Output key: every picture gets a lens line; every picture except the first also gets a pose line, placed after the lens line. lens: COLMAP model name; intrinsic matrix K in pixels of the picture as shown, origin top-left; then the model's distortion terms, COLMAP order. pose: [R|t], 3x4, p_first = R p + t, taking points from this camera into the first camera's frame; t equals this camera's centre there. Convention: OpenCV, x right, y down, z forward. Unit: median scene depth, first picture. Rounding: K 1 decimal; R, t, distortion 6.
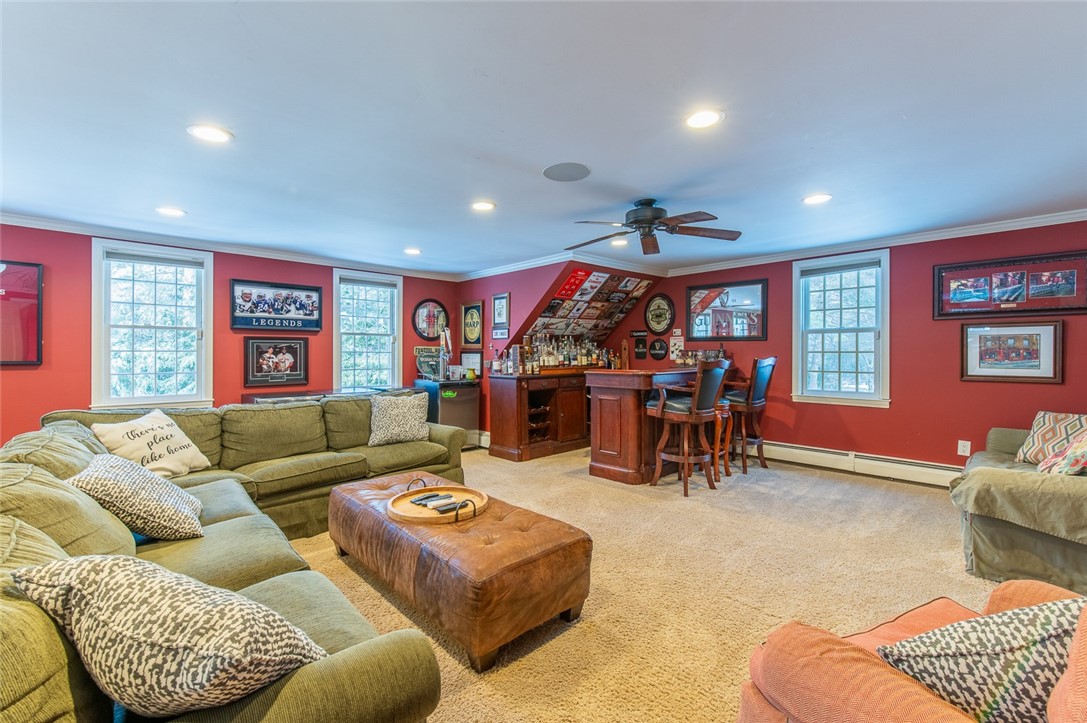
lens RADIAL K [[469.7, 0, 543.0], [0, 469.7, 355.9], [0, 0, 1]] dist [-0.003204, -0.000838]
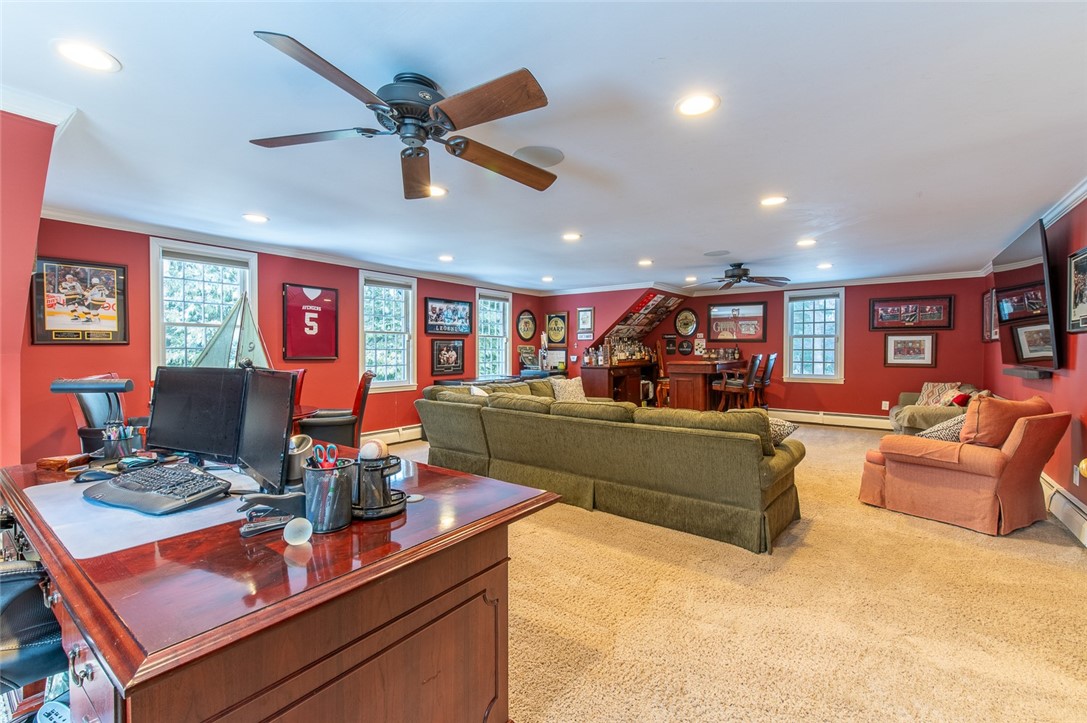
lens RADIAL K [[469.7, 0, 544.6], [0, 469.7, 358.3], [0, 0, 1]] dist [-0.003204, -0.000838]
pose [[0.984890, -0.003324, 0.173151, -0.516209], [0.000852, 0.999897, 0.014352, -0.003018], [-0.173181, -0.013988, 0.984791, -0.391628]]
